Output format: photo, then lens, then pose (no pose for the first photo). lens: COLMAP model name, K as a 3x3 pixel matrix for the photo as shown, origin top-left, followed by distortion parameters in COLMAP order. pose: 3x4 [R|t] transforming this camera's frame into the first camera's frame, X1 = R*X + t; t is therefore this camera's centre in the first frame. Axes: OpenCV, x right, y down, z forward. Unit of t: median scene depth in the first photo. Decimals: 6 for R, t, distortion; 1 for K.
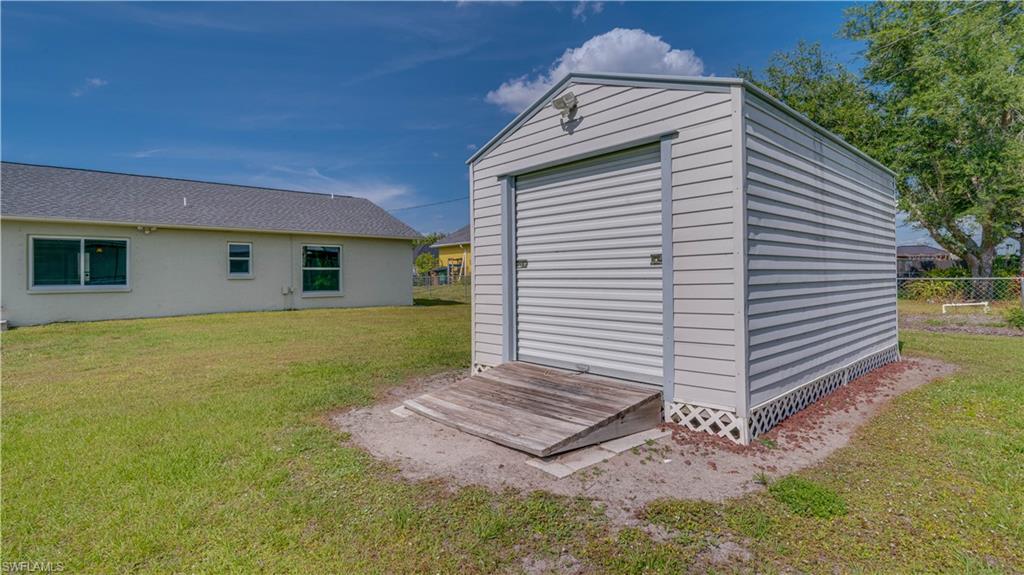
lens RADIAL K [[486.2, 0, 511.4], [0, 486.2, 276.8], [0, 0, 1]] dist [0.001439, 0.000154]
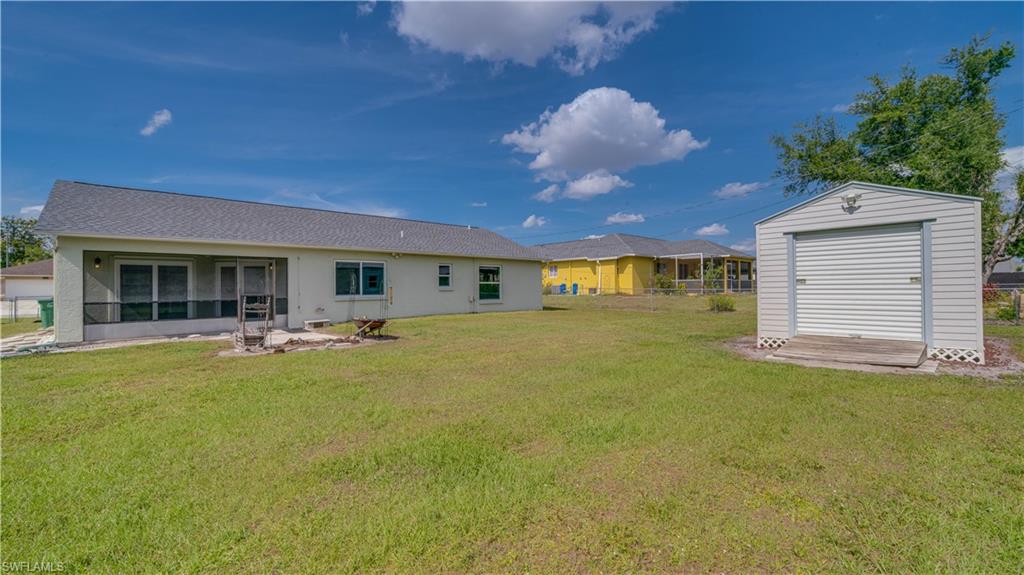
lens RADIAL K [[416.4, 0, 512.0], [0, 416.4, 287.5], [0, 0, 1]] dist [-0.000174, 0.000221]
pose [[0.998032, -0.001618, 0.062680, -0.549219], [0.001772, 0.999996, -0.002414, -0.000476], [-0.062676, 0.002520, 0.998031, -0.232877]]
